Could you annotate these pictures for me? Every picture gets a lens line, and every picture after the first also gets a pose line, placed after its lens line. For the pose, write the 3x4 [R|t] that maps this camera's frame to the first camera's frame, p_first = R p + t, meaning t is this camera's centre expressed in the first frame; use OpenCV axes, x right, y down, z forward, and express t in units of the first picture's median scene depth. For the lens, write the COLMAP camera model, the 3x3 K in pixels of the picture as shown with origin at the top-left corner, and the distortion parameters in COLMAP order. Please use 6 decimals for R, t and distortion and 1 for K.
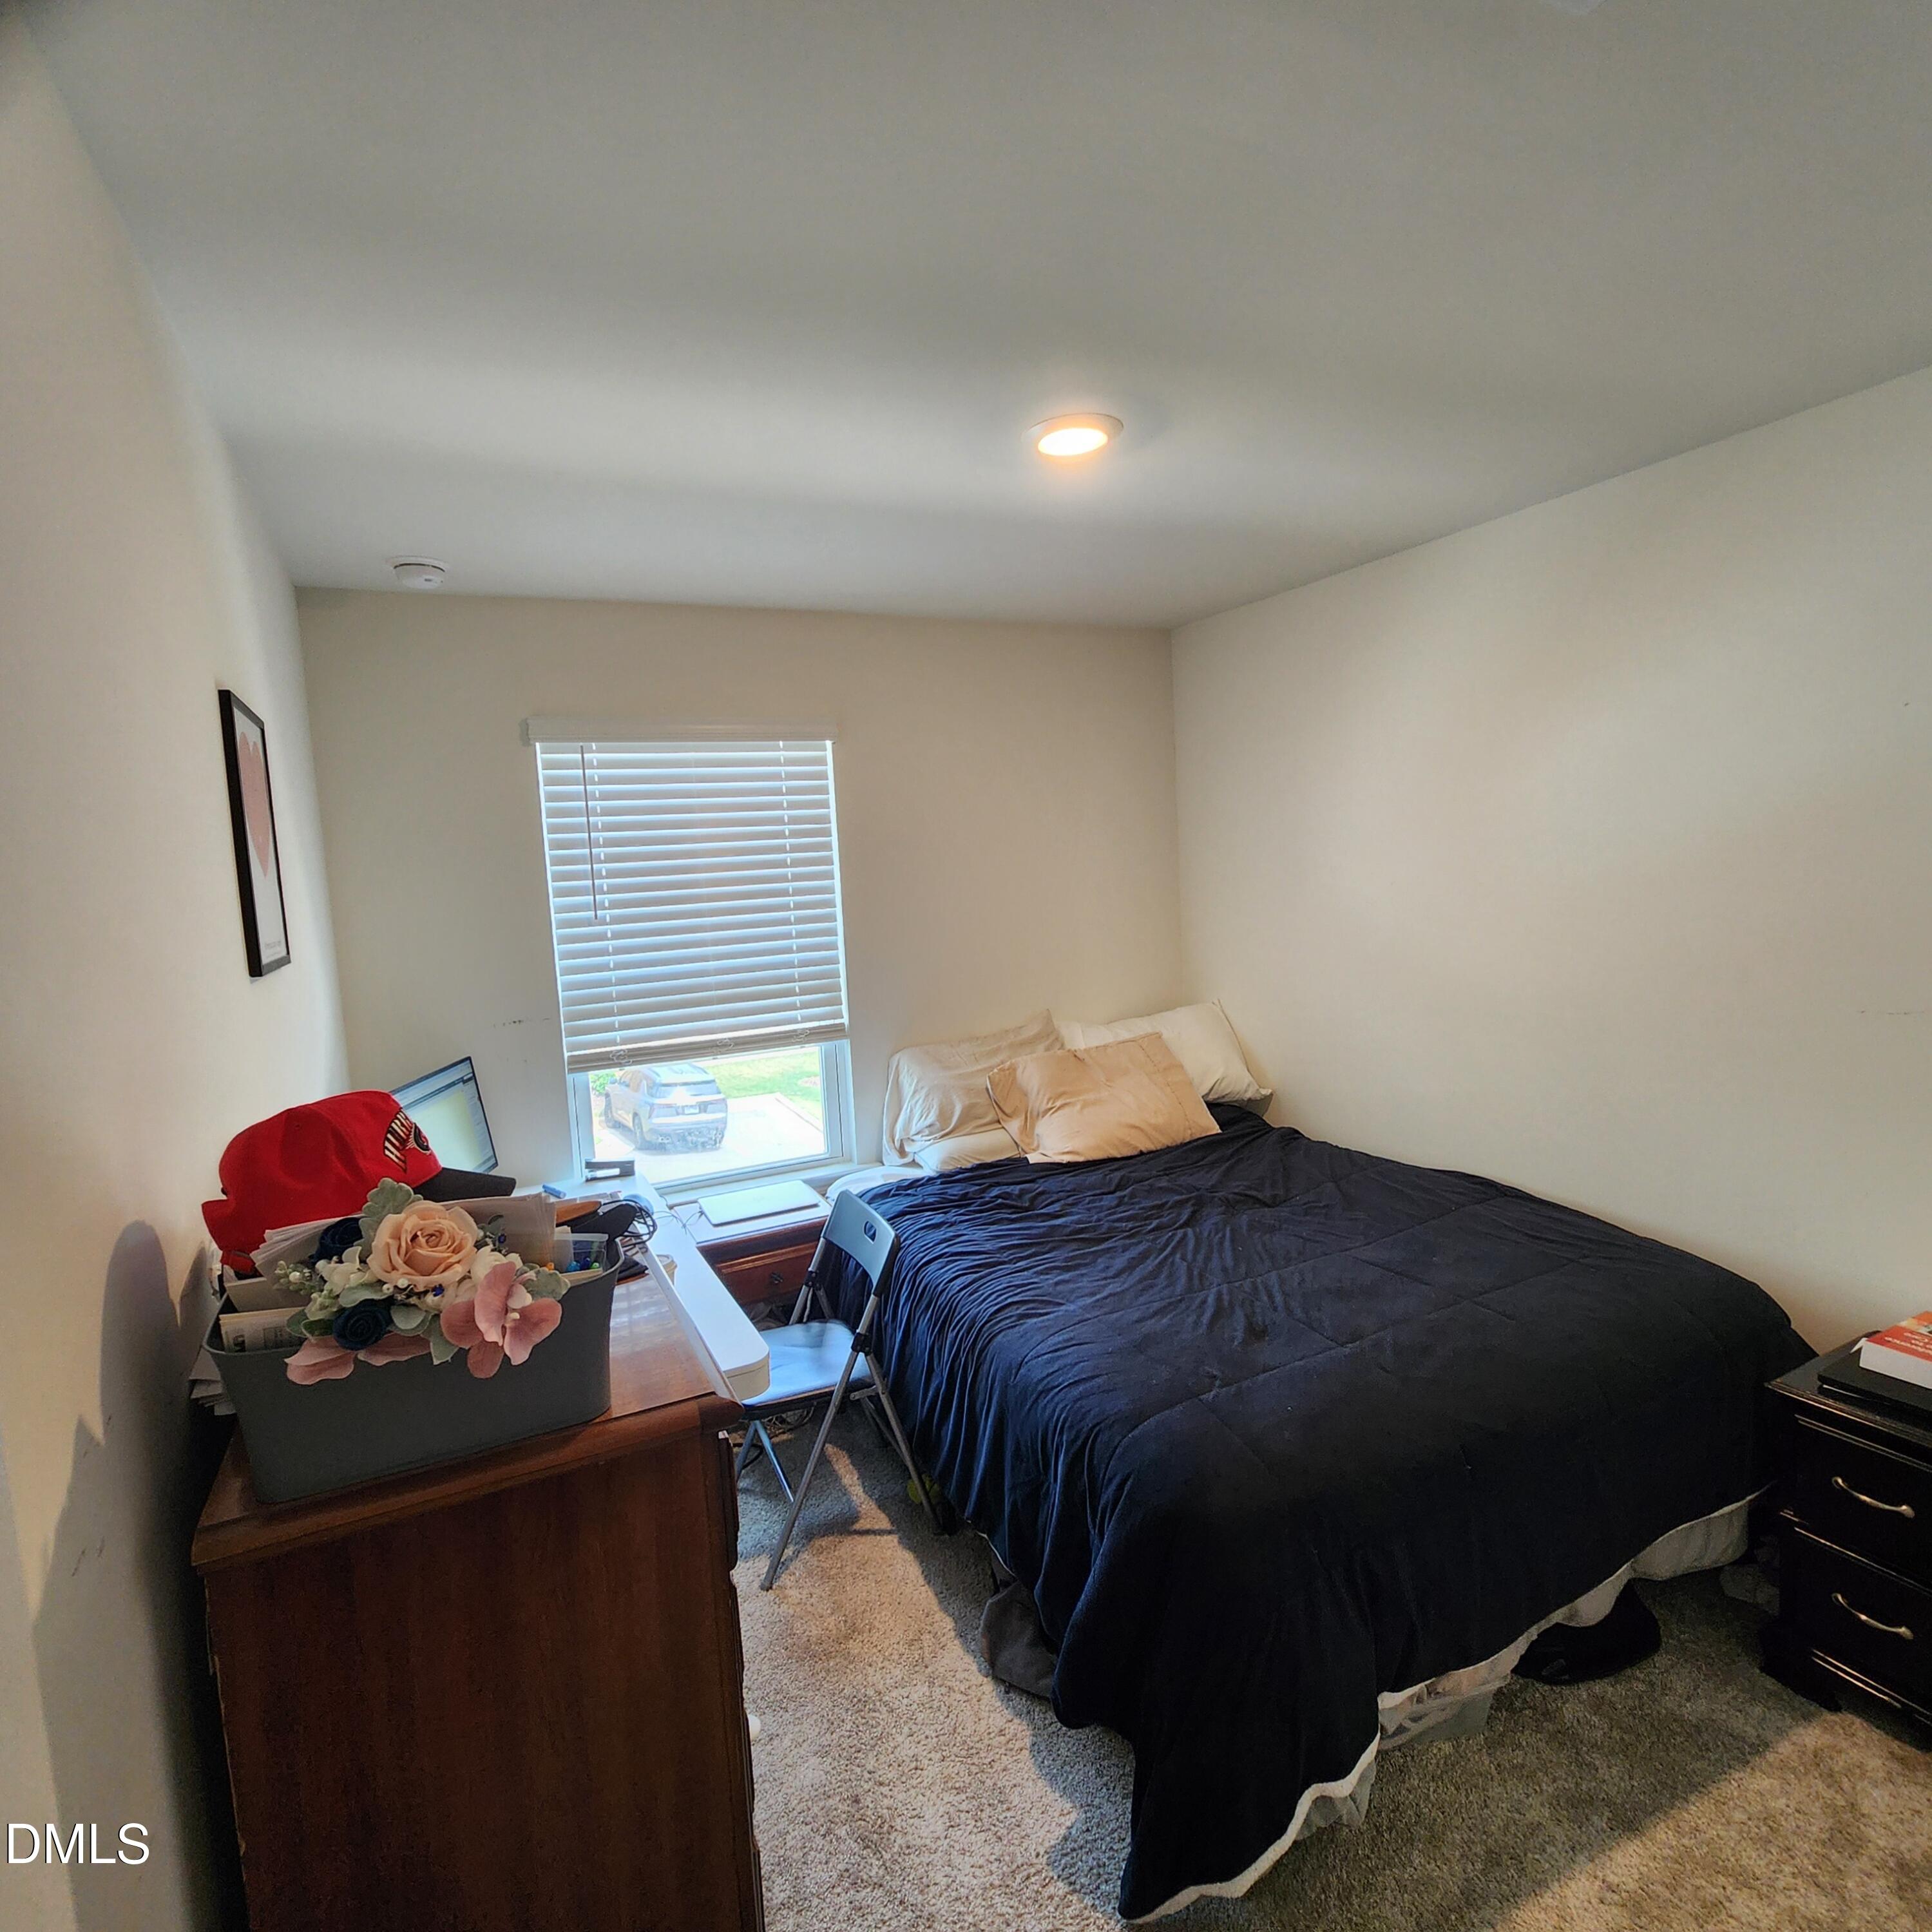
lens RADIAL K [[1036.3, 0, 959.8], [0, 1036.3, 953.5], [0, 0, 1]] dist [-0.000441, 0.000090]
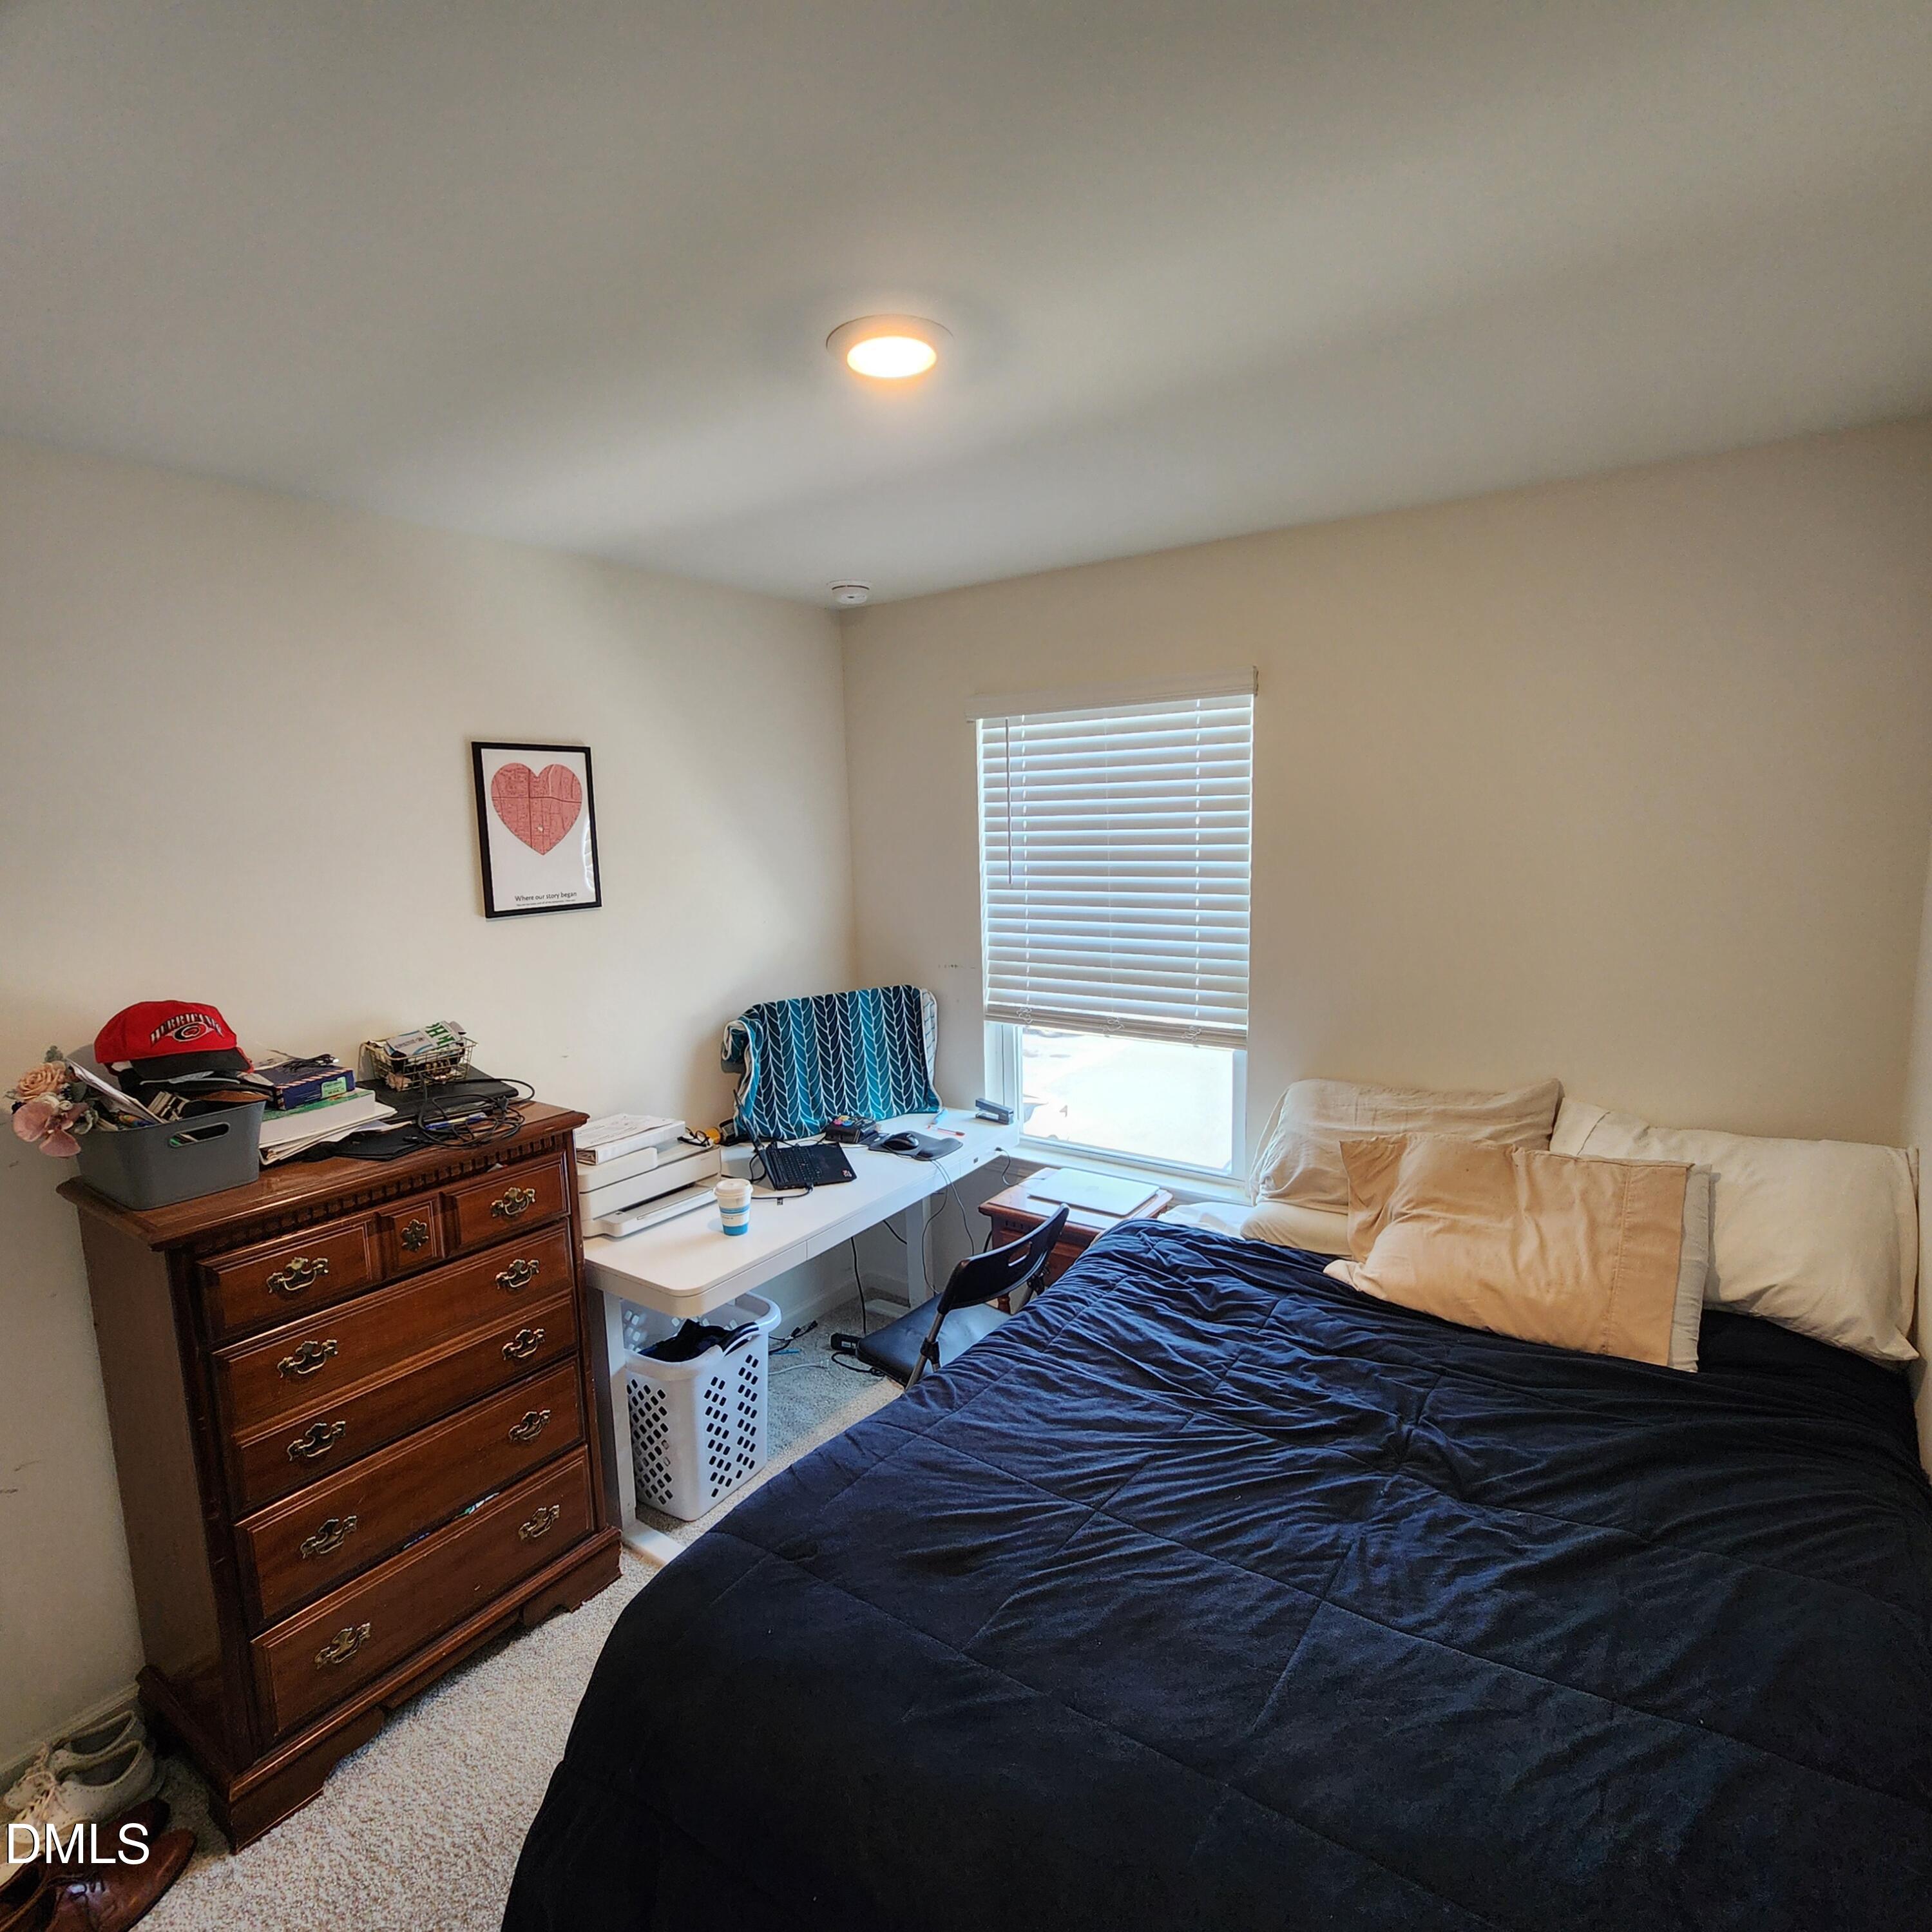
lens RADIAL K [[1036.3, 0, 959.8], [0, 1036.3, 953.5], [0, 0, 1]] dist [-0.000441, 0.000090]
pose [[0.501677, 0.159056, -0.850307, 0.540819], [-0.084382, 0.987261, 0.134890, -0.100763], [0.860930, 0.004079, 0.508707, 0.409009]]
